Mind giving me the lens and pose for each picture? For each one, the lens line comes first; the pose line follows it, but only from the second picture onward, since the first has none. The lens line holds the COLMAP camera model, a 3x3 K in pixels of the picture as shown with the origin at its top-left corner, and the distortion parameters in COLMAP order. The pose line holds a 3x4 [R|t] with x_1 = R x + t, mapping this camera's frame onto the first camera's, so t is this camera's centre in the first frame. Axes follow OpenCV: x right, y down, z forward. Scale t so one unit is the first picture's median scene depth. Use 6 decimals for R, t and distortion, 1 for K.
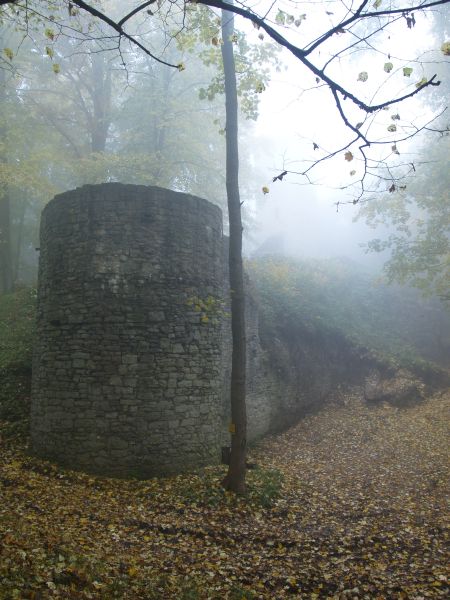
lens RADIAL K [[551.2, 0, 224.5], [0, 551.2, 302.2], [0, 0, 1]] dist [-0.011528, 0.000000]
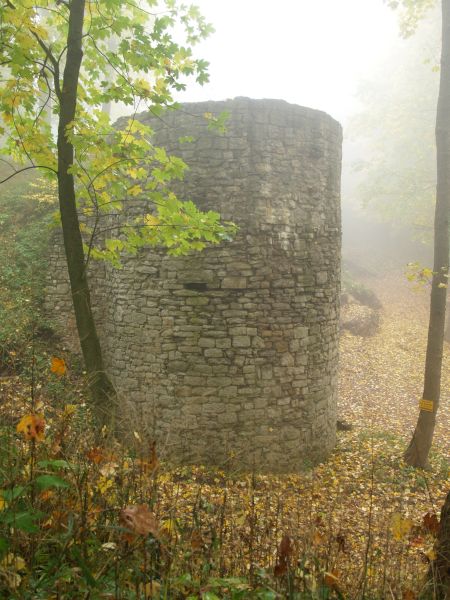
lens RADIAL K [[599.6, 0, 225.4], [0, 599.6, 298.1], [0, 0, 1]] dist [-0.029100, 0.000000]
pose [[0.873811, -0.038149, 0.484767, -0.686705], [-0.057452, 0.981836, 0.180825, -0.098459], [-0.482860, -0.185857, 0.855747, 0.300860]]
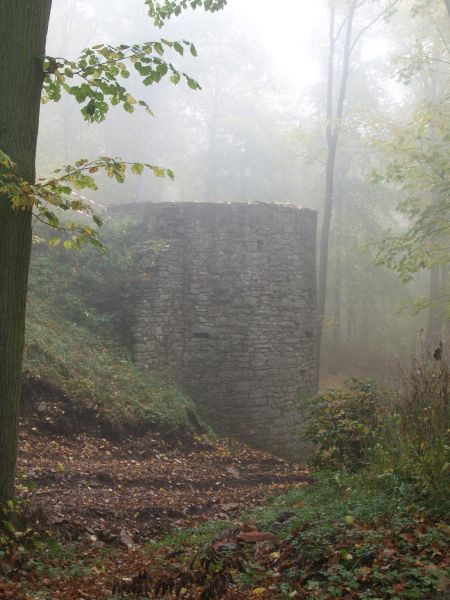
lens RADIAL K [[628.4, 0, 224.9], [0, 628.4, 300.5], [0, 0, 1]] dist [-0.002925, 0.000000]
pose [[-0.271575, 0.011057, 0.962354, -1.505604], [-0.134769, 0.989645, -0.049402, 0.056343], [-0.952935, -0.143112, -0.267273, 1.552866]]
